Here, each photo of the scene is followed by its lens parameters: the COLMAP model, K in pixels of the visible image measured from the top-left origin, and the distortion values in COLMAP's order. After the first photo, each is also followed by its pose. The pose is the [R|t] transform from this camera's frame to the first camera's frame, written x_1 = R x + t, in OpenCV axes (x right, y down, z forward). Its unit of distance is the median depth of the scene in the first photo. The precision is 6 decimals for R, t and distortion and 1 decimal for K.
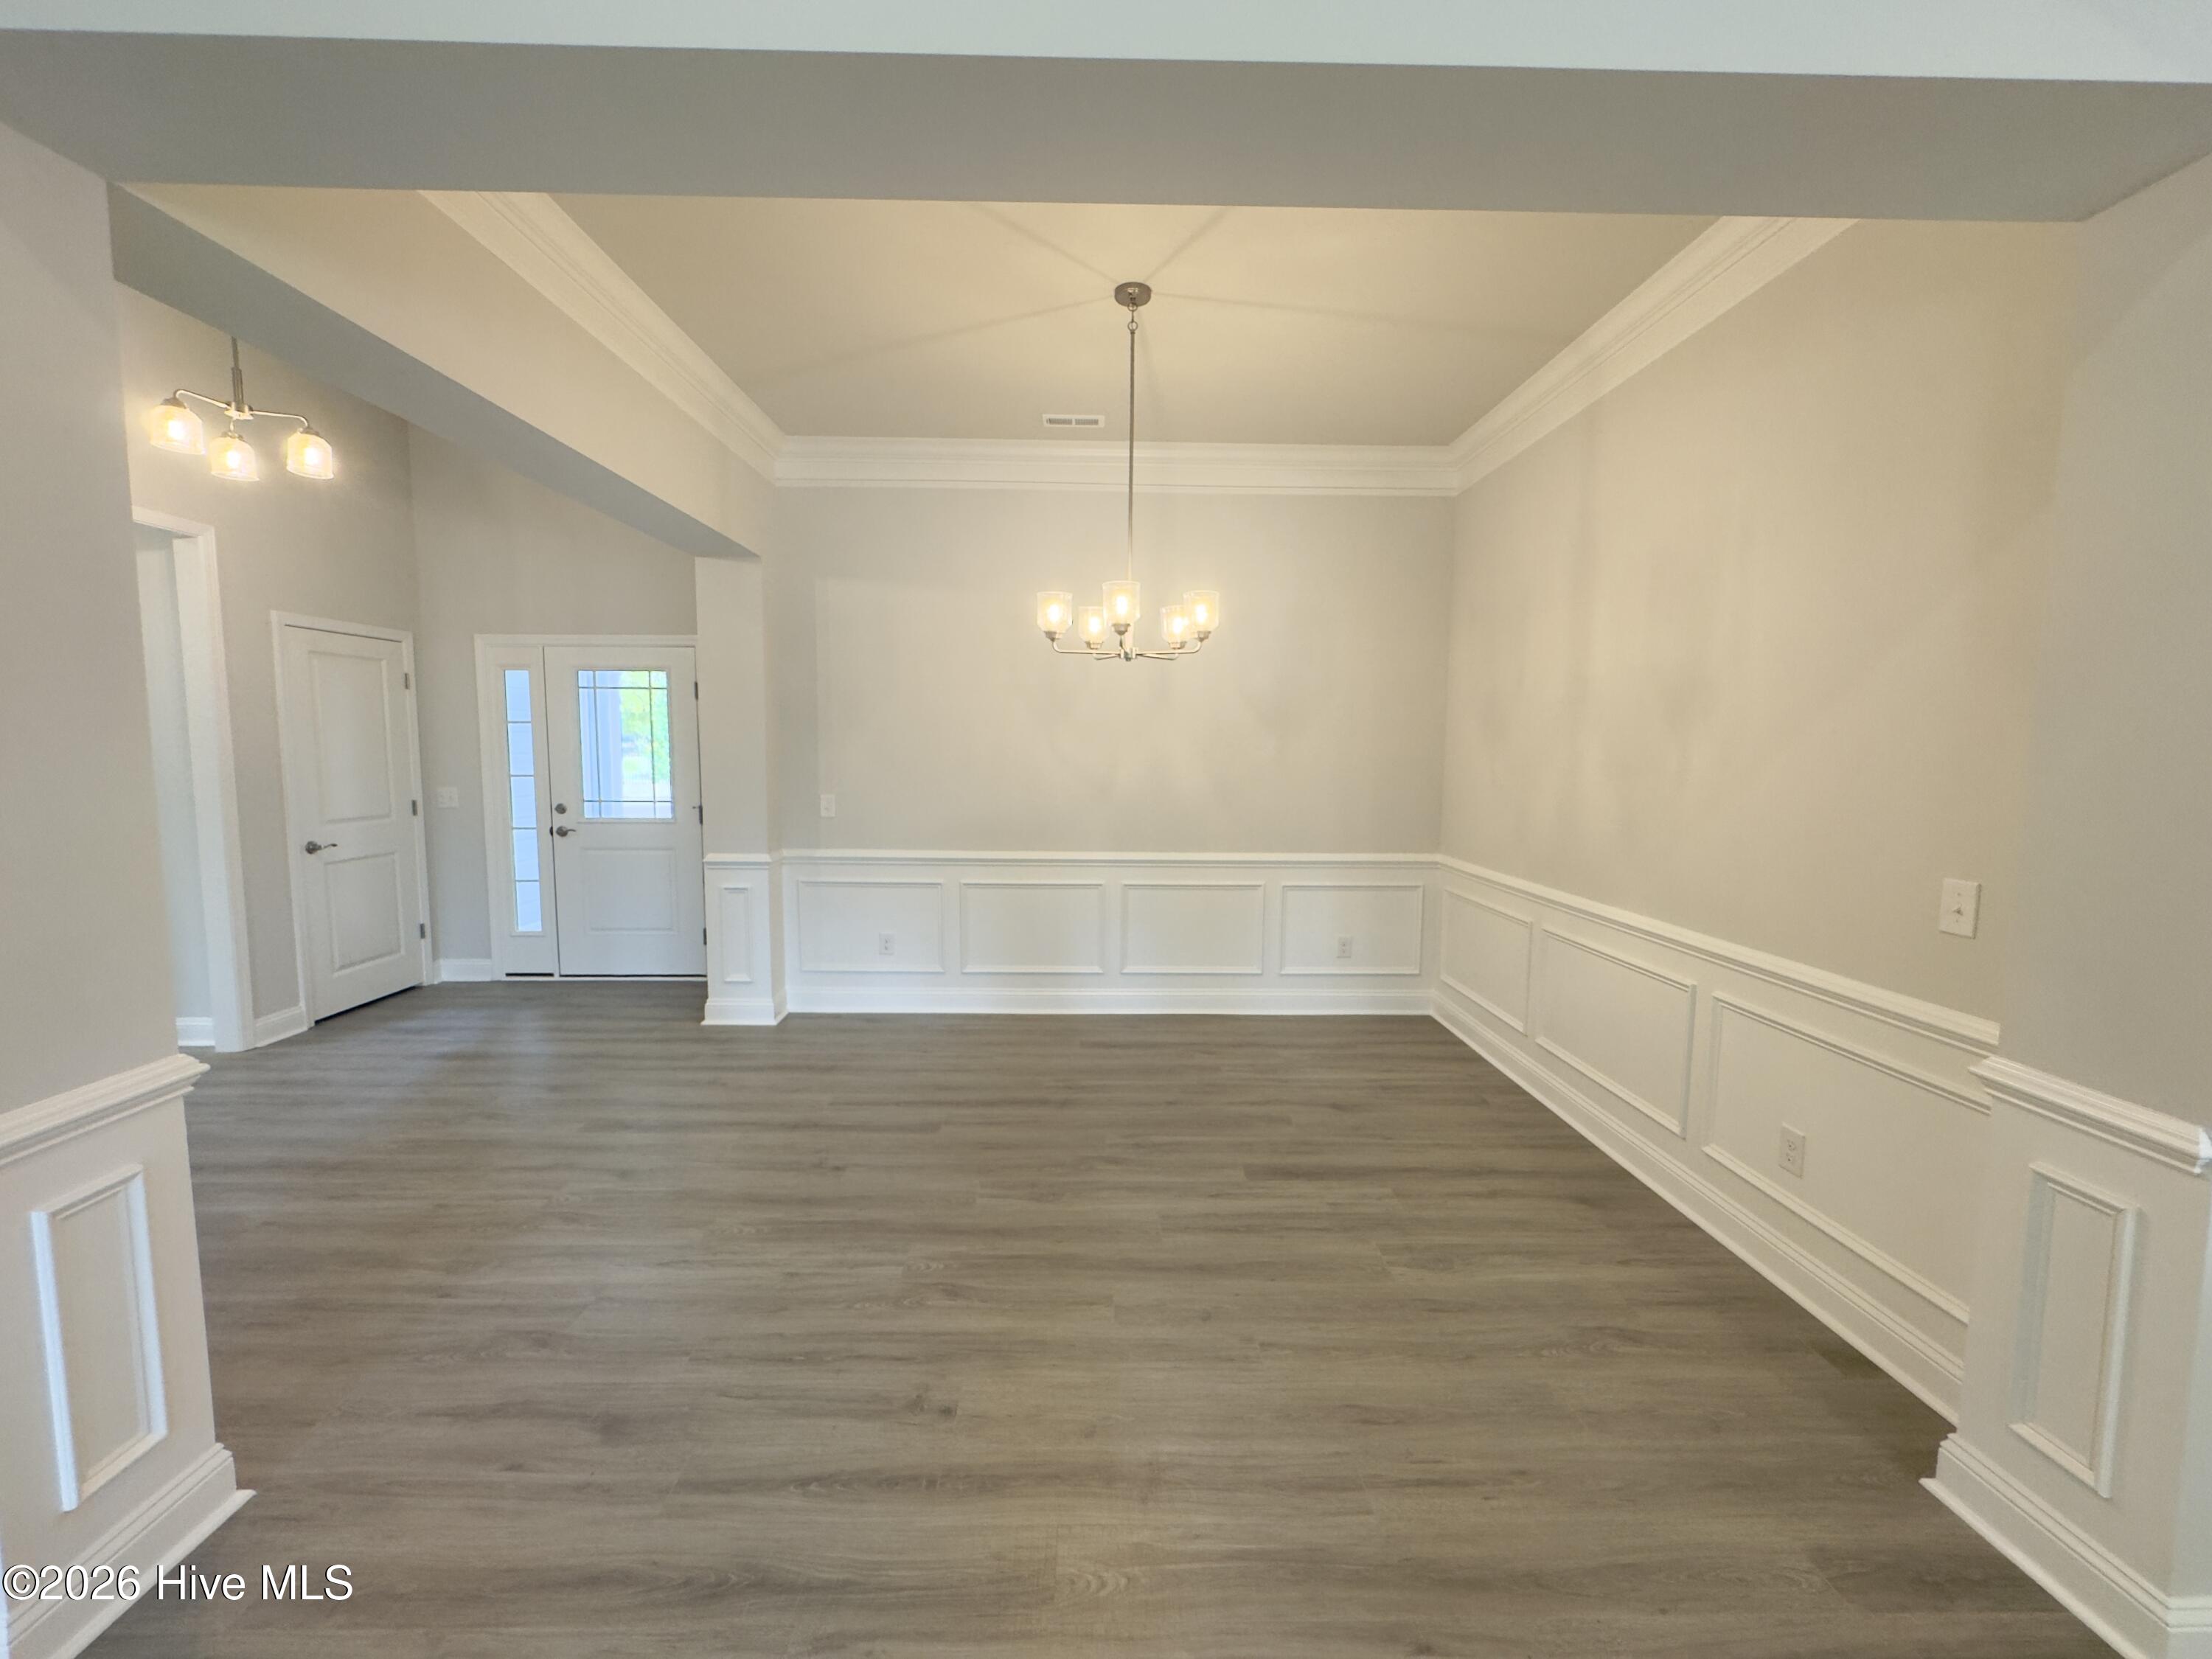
lens RADIAL K [[883.9, 0, 1104.3], [0, 883.9, 825.0], [0, 0, 1]] dist [-0.001382, -0.000267]
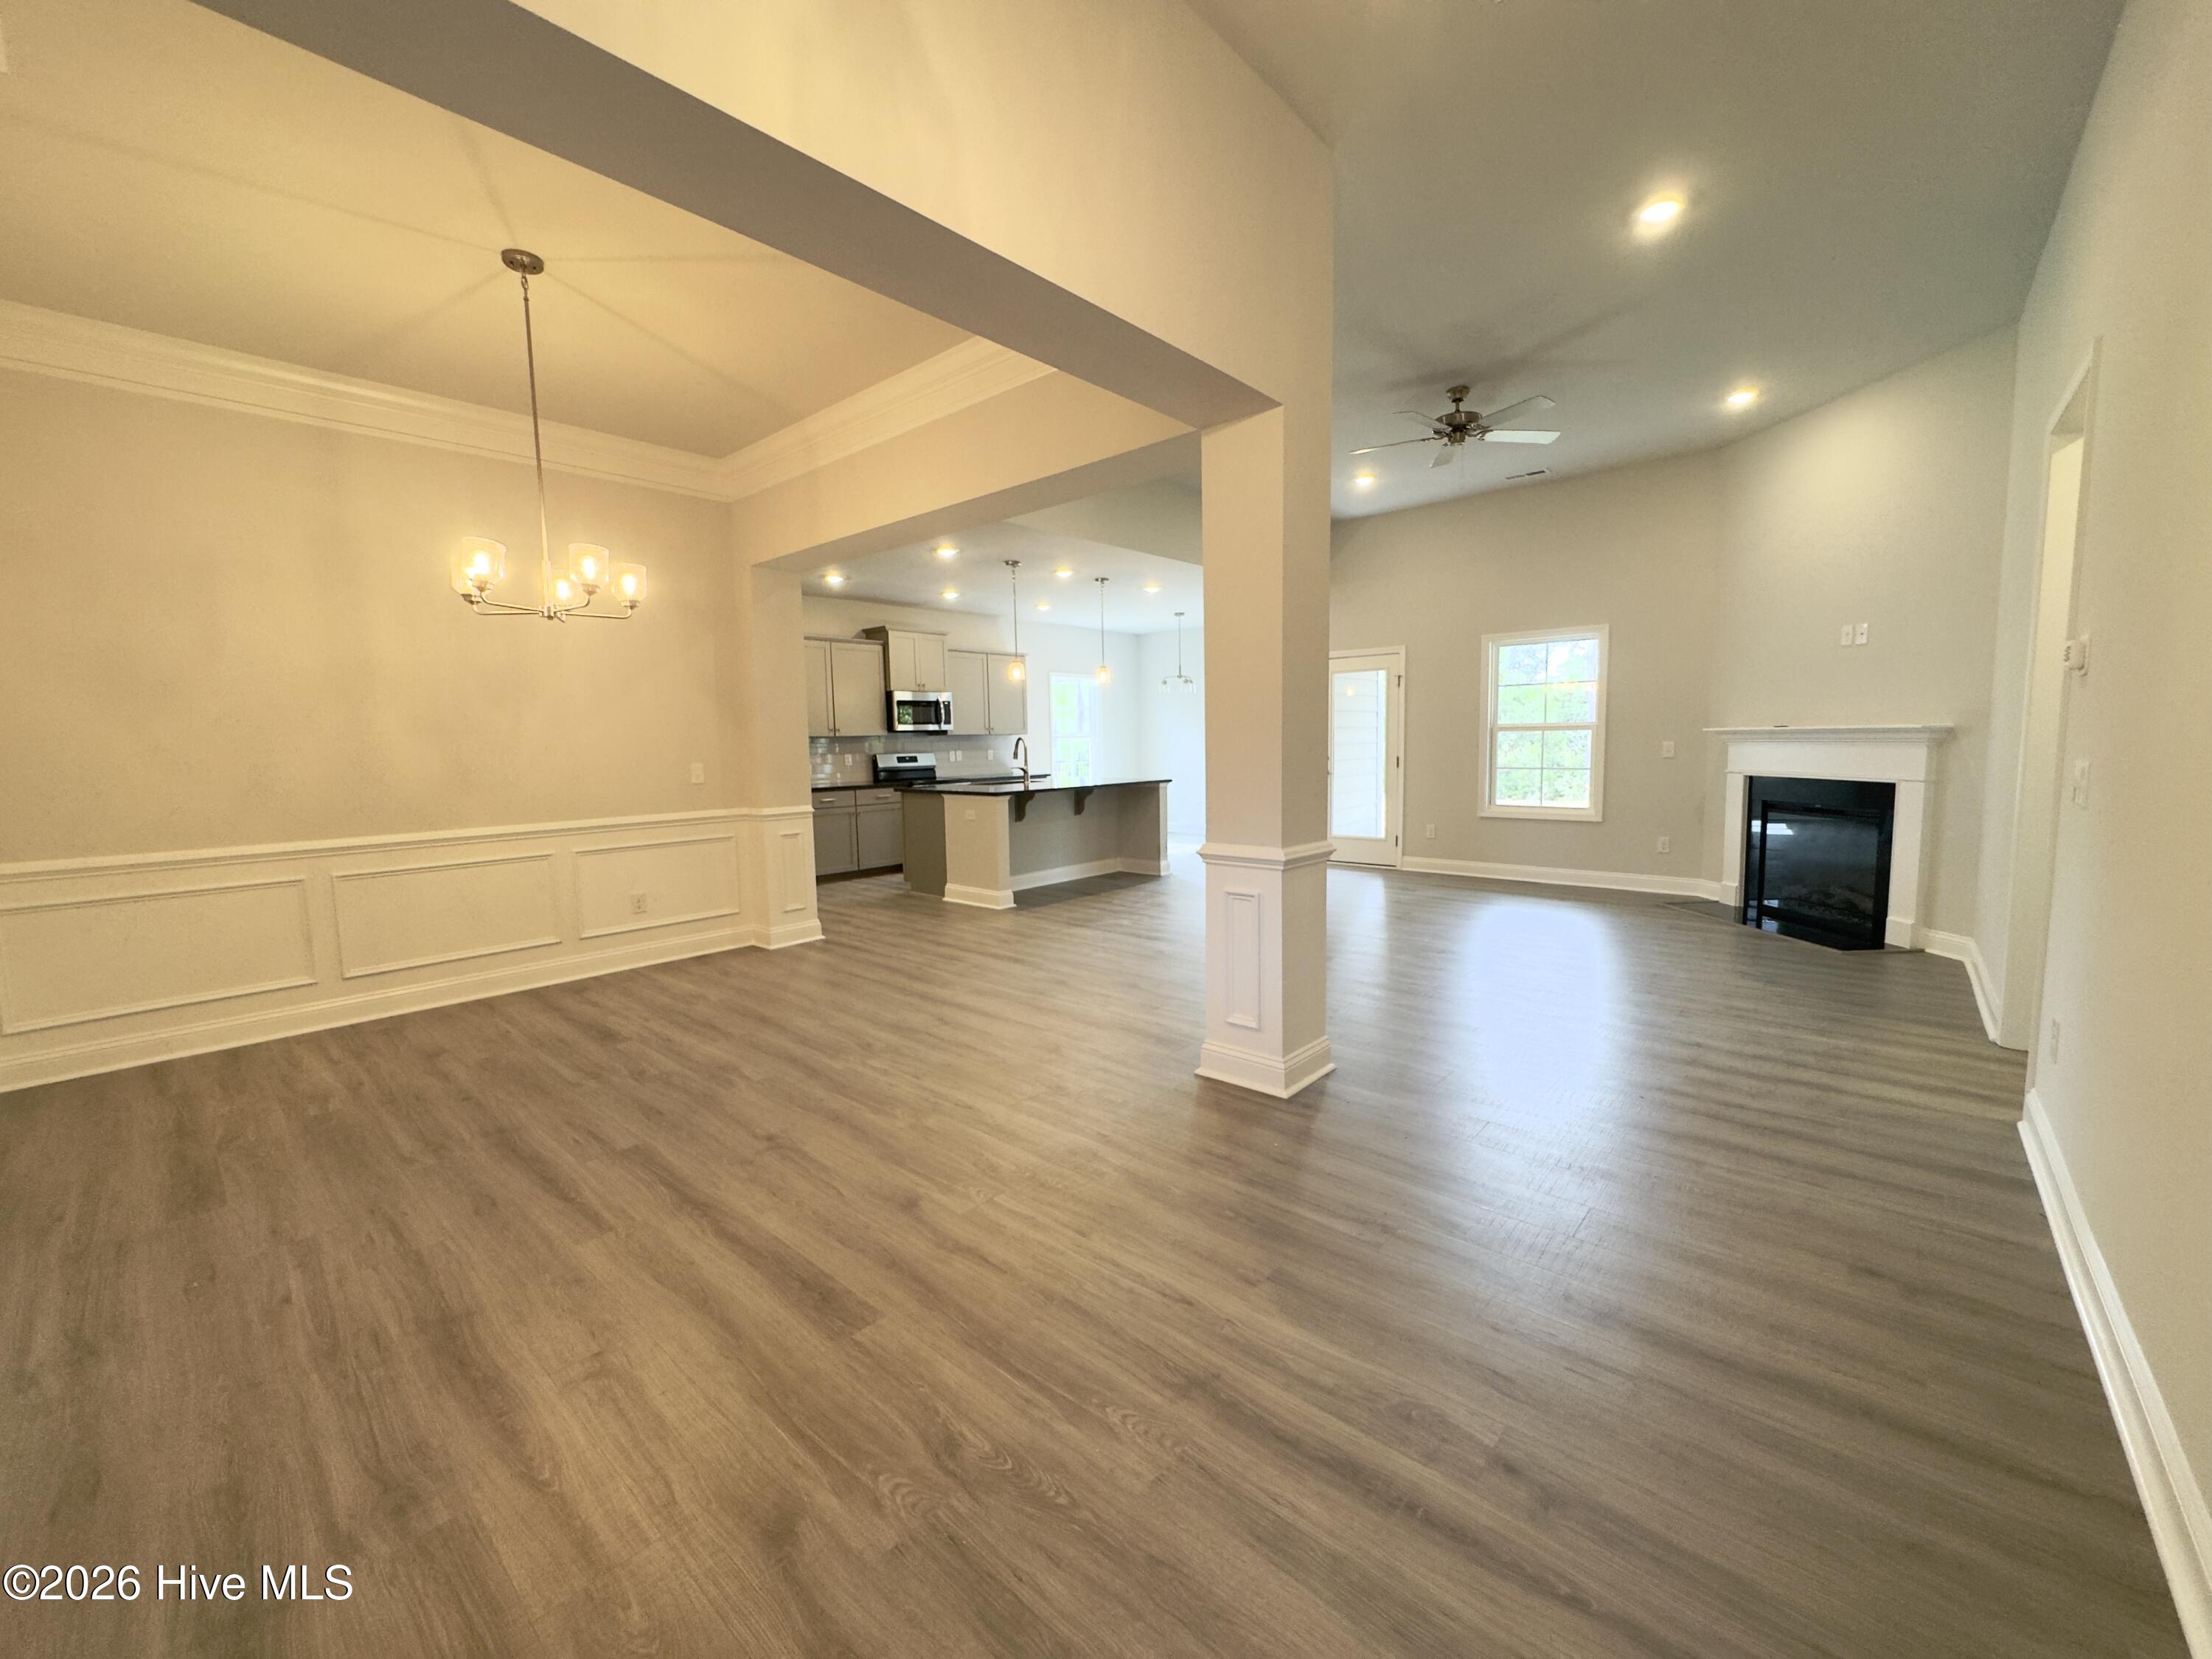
lens RADIAL K [[883.9, 0, 1104.3], [0, 883.9, 825.0], [0, 0, 1]] dist [-0.001382, -0.000267]
pose [[-0.734475, -0.063282, 0.675678, -1.276129], [0.070950, 0.983026, 0.169192, -0.087692], [-0.674916, 0.172207, -0.717519, 1.479506]]
